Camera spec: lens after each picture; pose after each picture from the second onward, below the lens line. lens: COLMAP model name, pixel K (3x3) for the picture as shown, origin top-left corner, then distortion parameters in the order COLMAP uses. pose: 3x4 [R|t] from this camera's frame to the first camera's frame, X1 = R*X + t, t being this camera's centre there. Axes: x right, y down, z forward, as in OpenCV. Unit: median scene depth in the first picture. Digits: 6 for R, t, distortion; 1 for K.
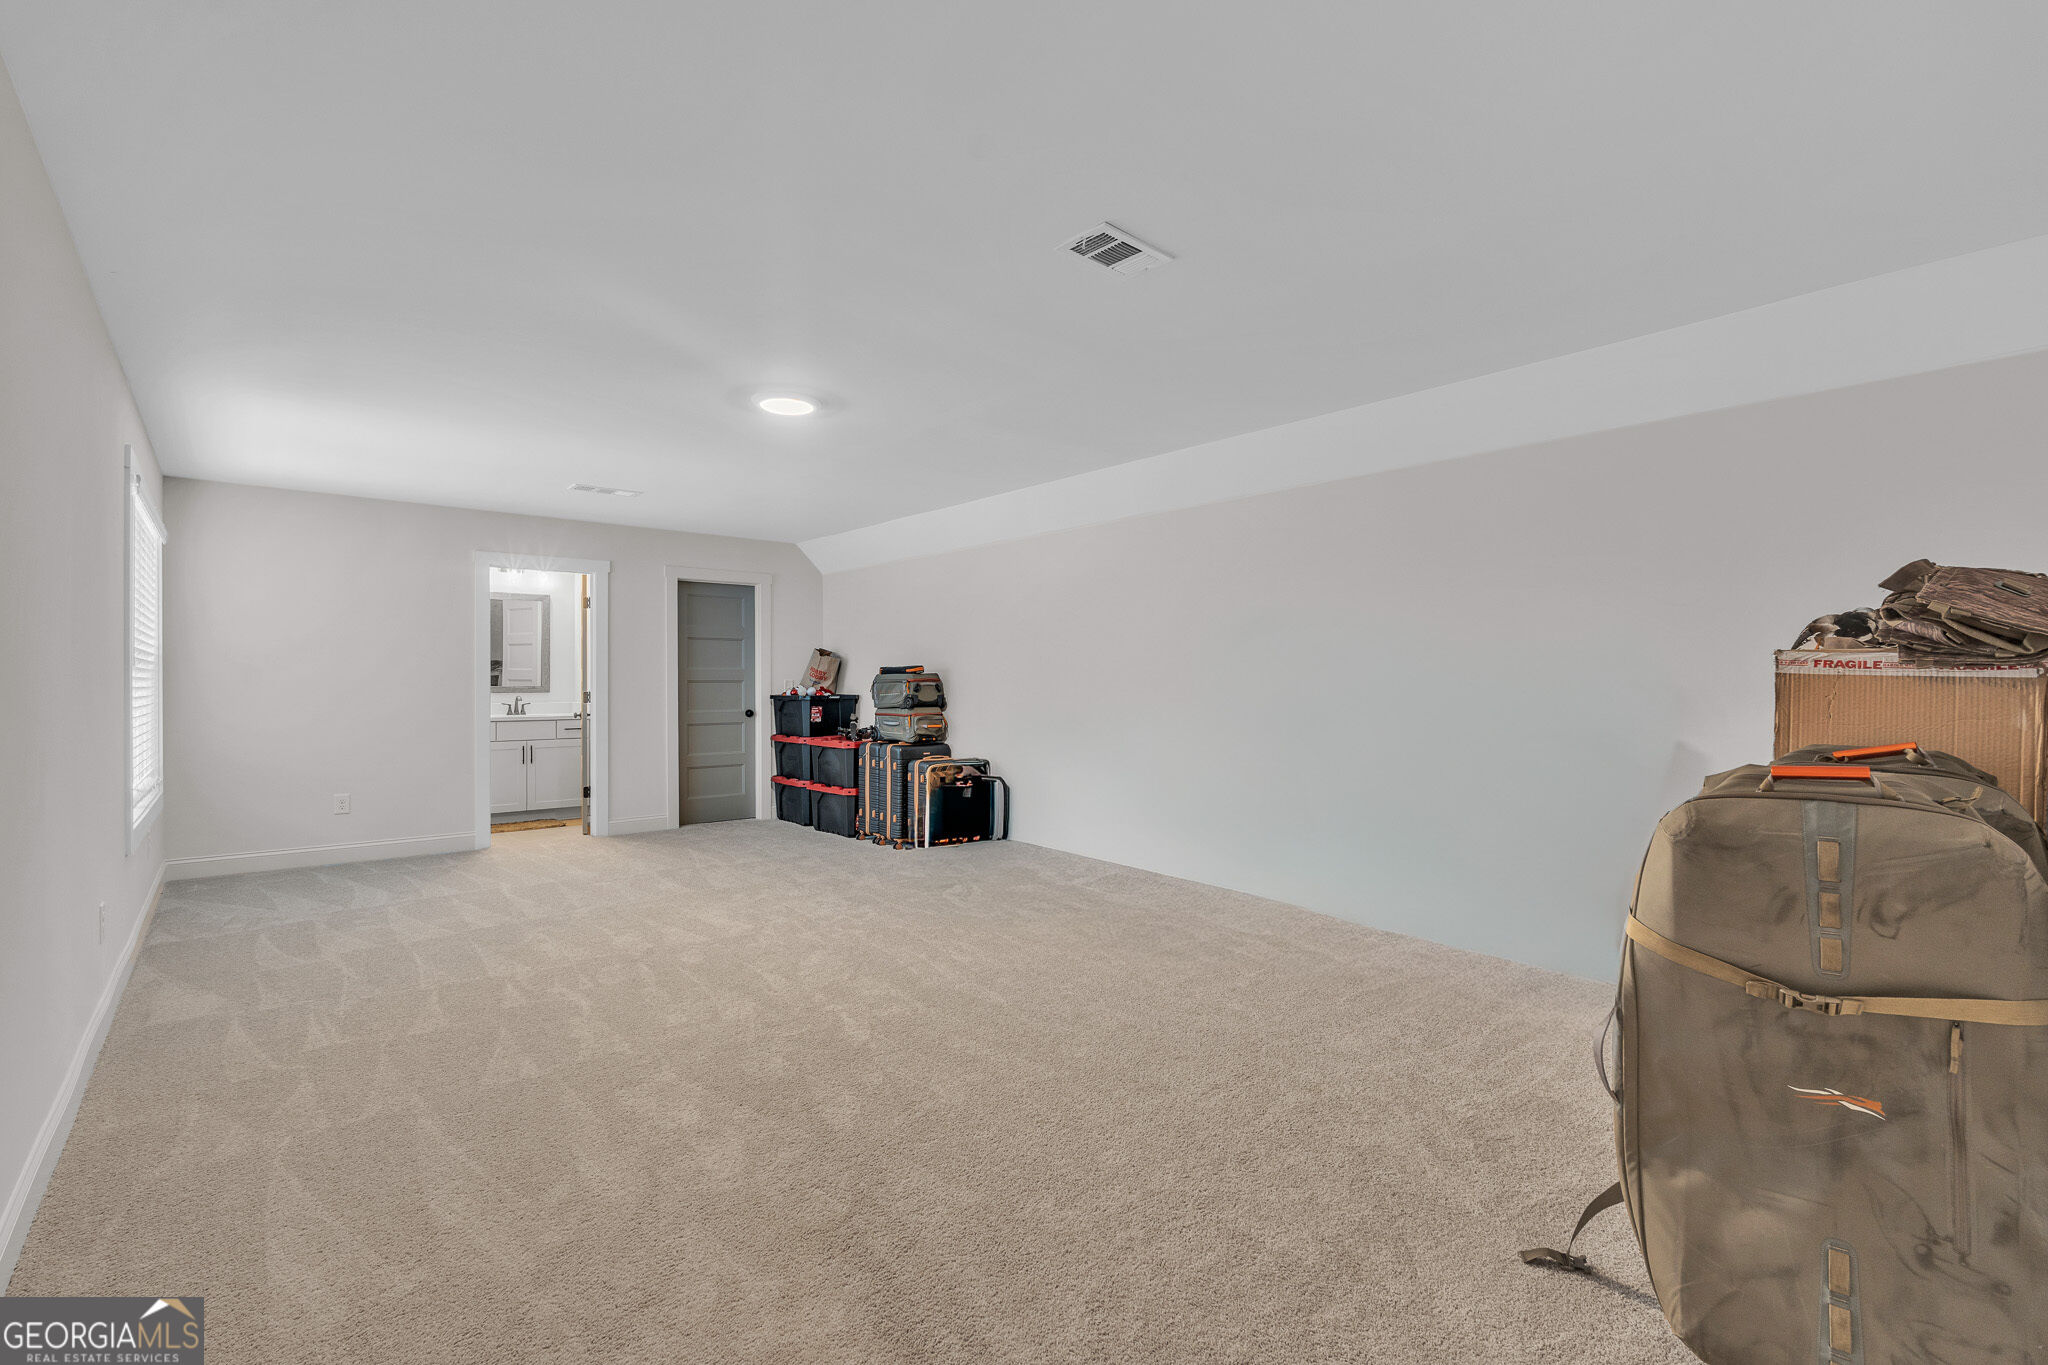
lens RADIAL K [[909.7, 0, 1014.8], [0, 909.7, 684.8], [0, 0, 1]] dist [-0.002283, 0.000289]
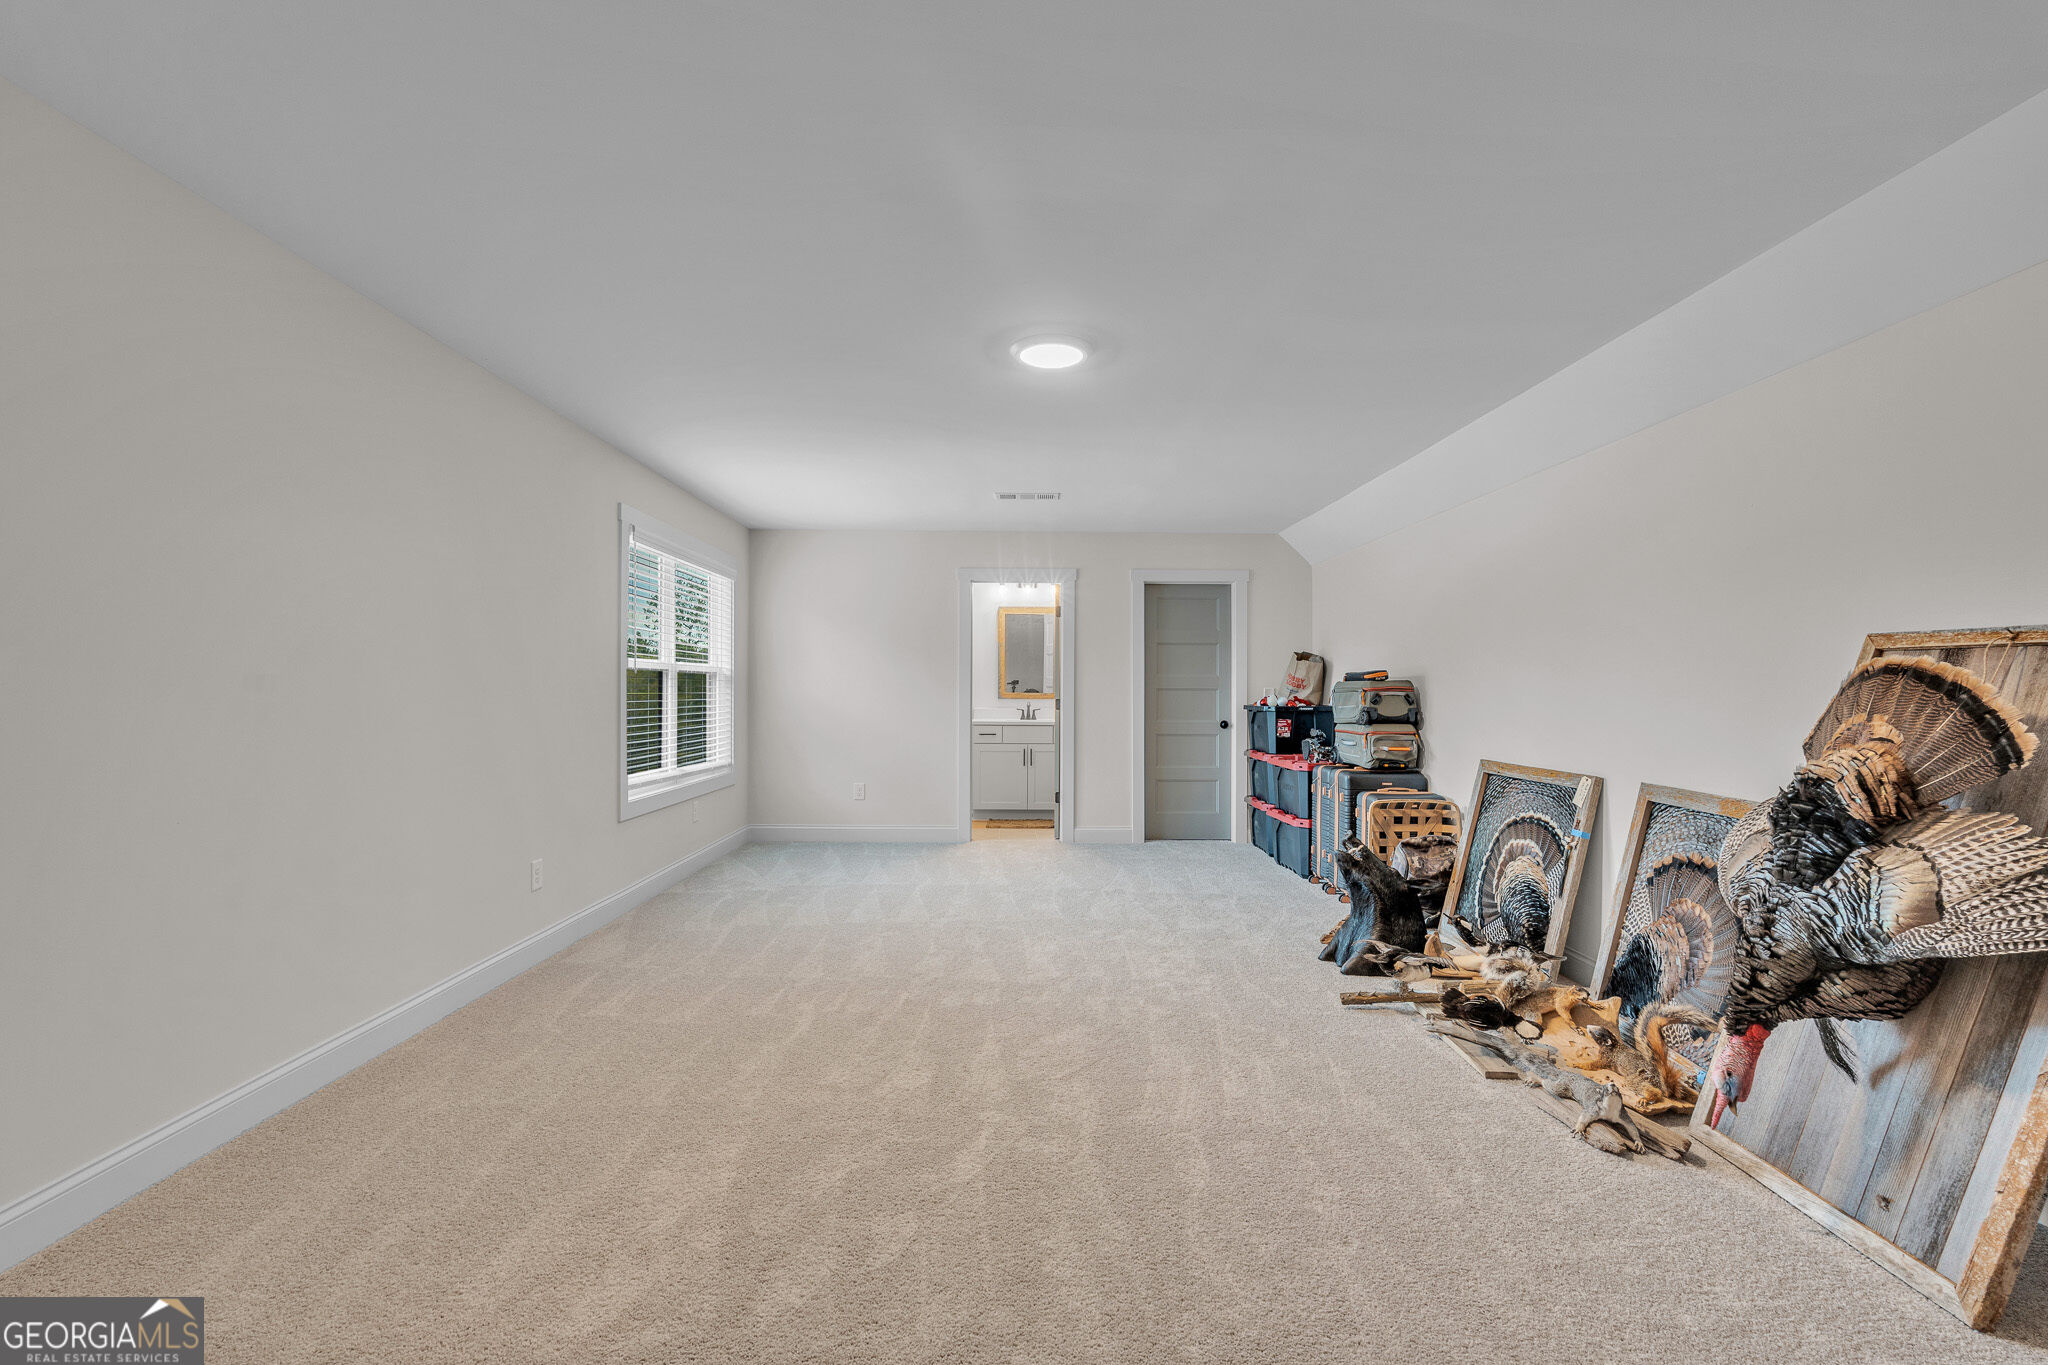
lens RADIAL K [[897.0, 0, 1017.2], [0, 897.0, 688.7], [0, 0, 1]] dist [-0.001499, 0.000126]
pose [[0.770499, 0.004780, -0.637424, 0.299185], [-0.007914, 0.999967, -0.002067, -0.002653], [0.637392, 0.006638, 0.770511, 0.436892]]
